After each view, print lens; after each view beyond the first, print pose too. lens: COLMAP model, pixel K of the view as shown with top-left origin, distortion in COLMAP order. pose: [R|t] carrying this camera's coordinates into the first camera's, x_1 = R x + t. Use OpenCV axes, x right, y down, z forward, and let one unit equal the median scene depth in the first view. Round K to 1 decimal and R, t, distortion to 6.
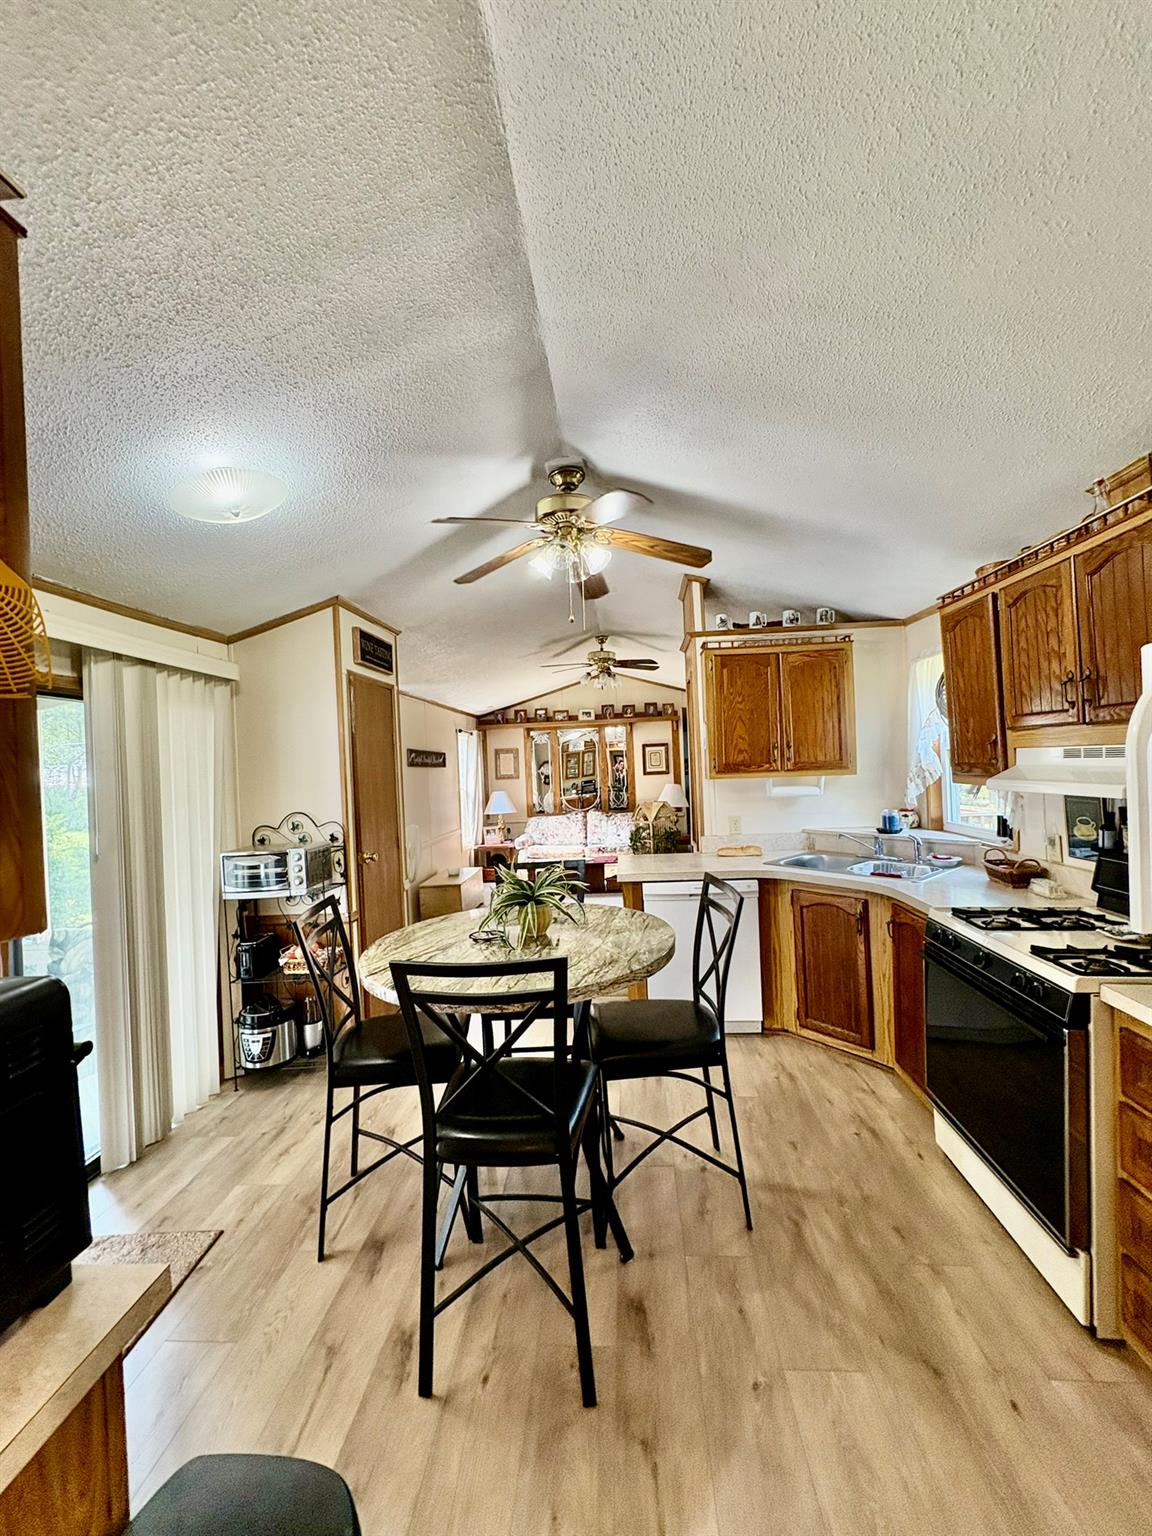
lens RADIAL K [[609.8, 0, 575.4], [0, 609.8, 767.6], [0, 0, 1]] dist [0.000638, 0.000446]
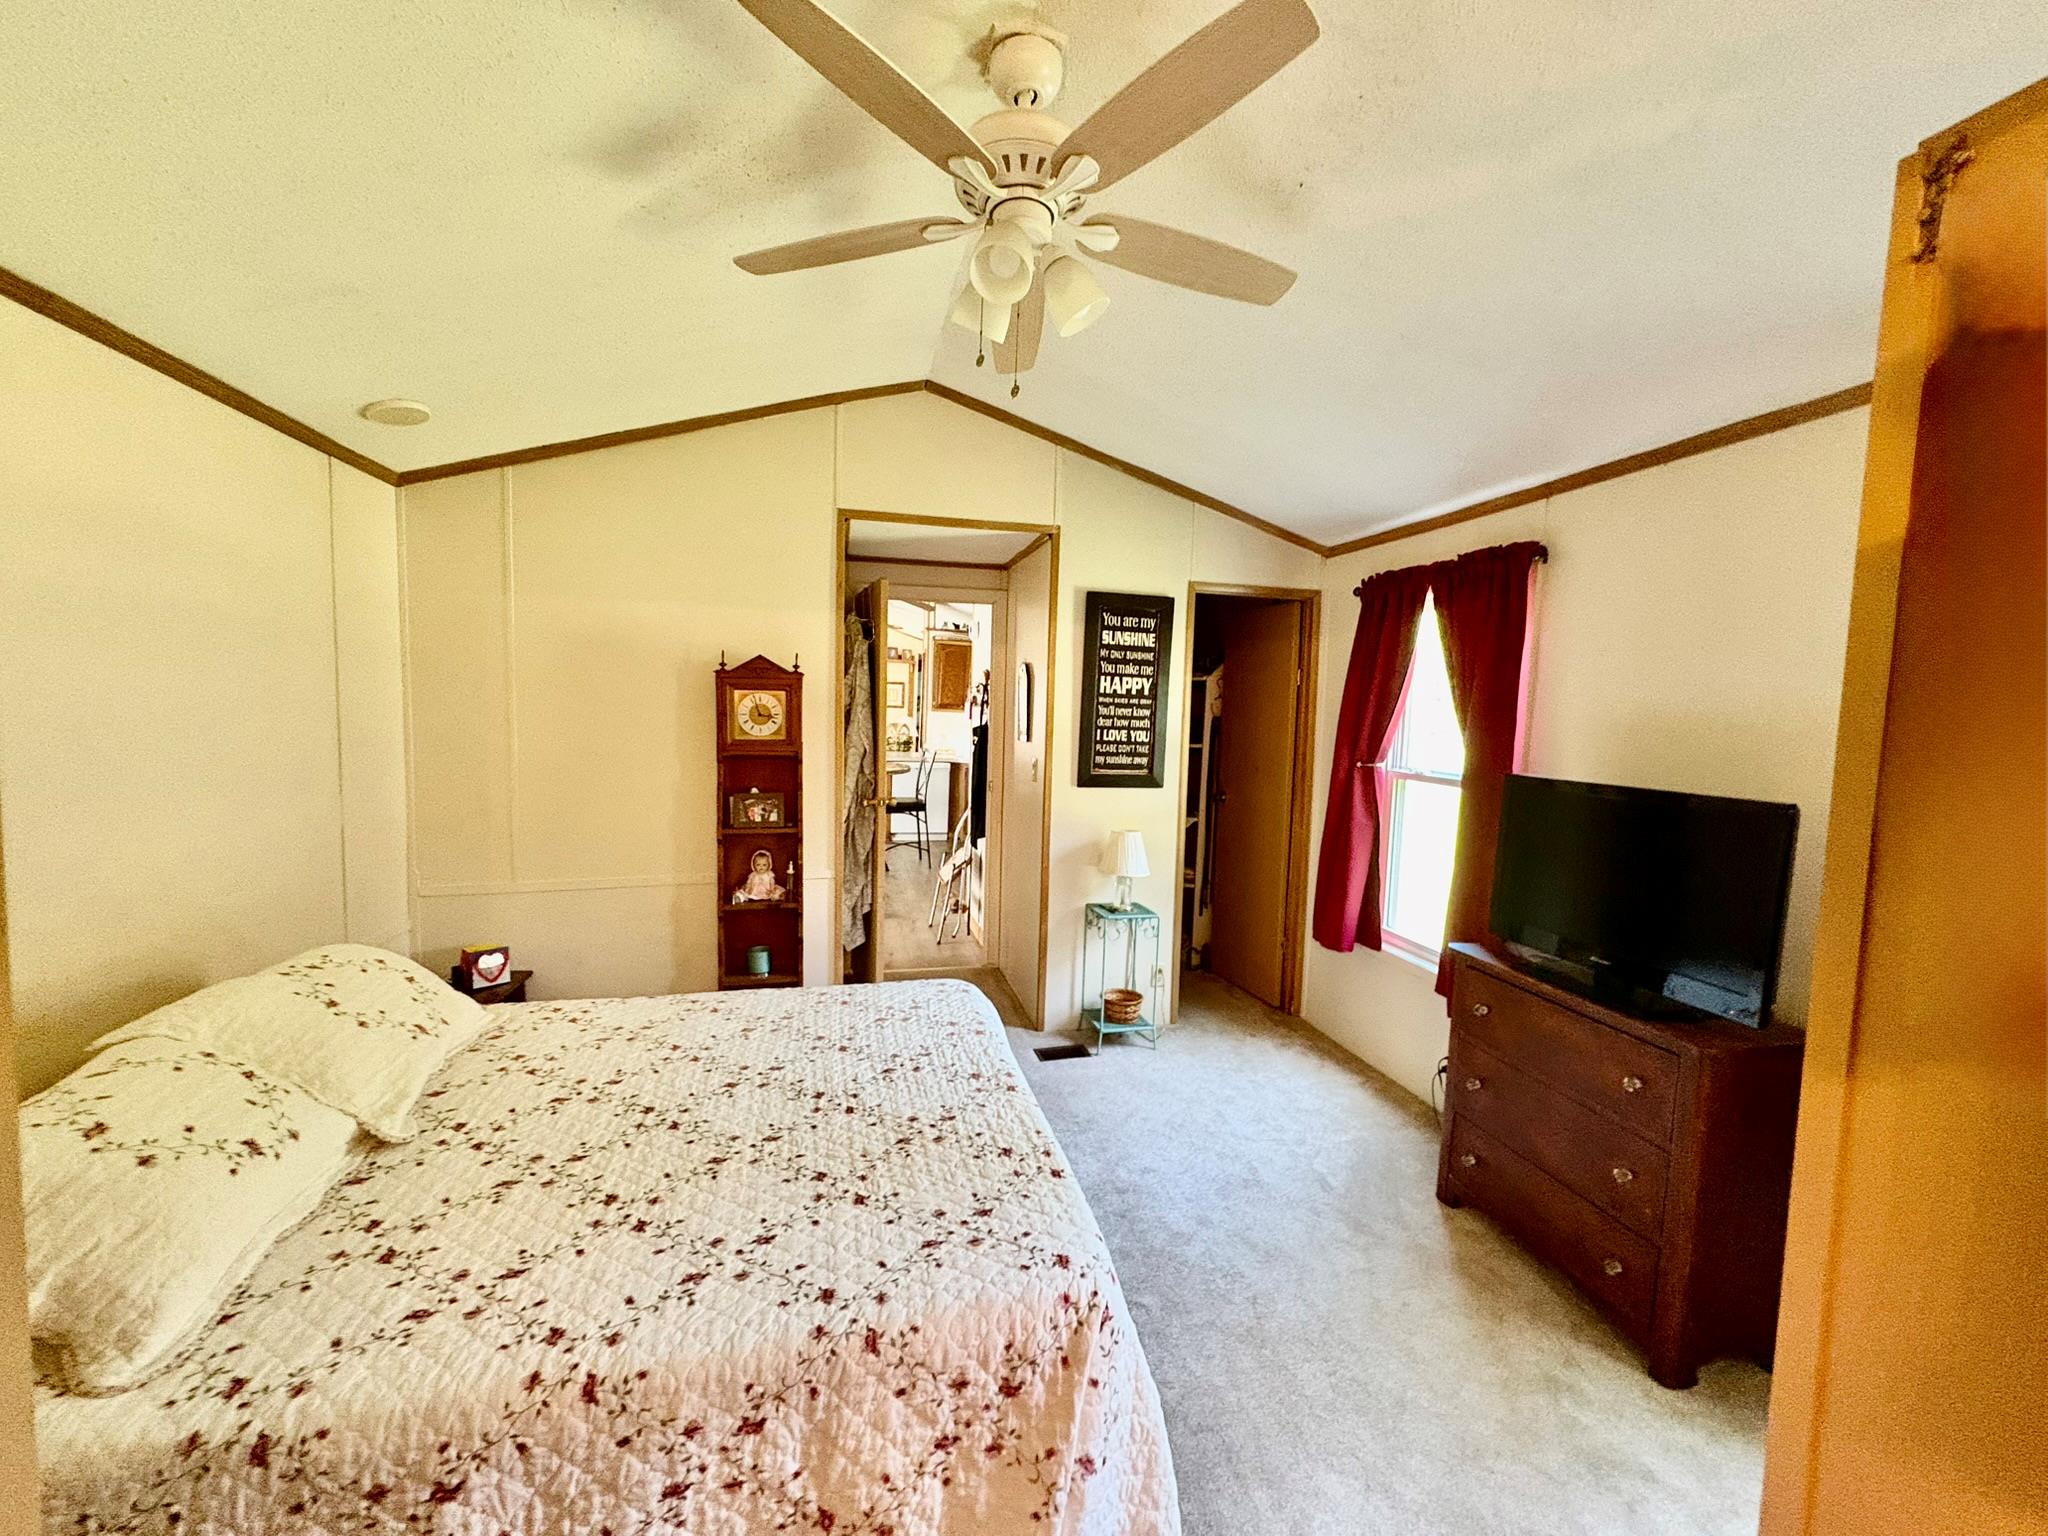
lens RADIAL K [[813.0, 0, 1026.0], [0, 813.0, 767.3], [0, 0, 1]] dist [0.000638, 0.000446]
pose [[0.949187, 0.051776, 0.310424, -0.300995], [-0.076312, 0.994802, 0.067418, -0.001442], [-0.305319, -0.087682, 0.948205, -1.653877]]
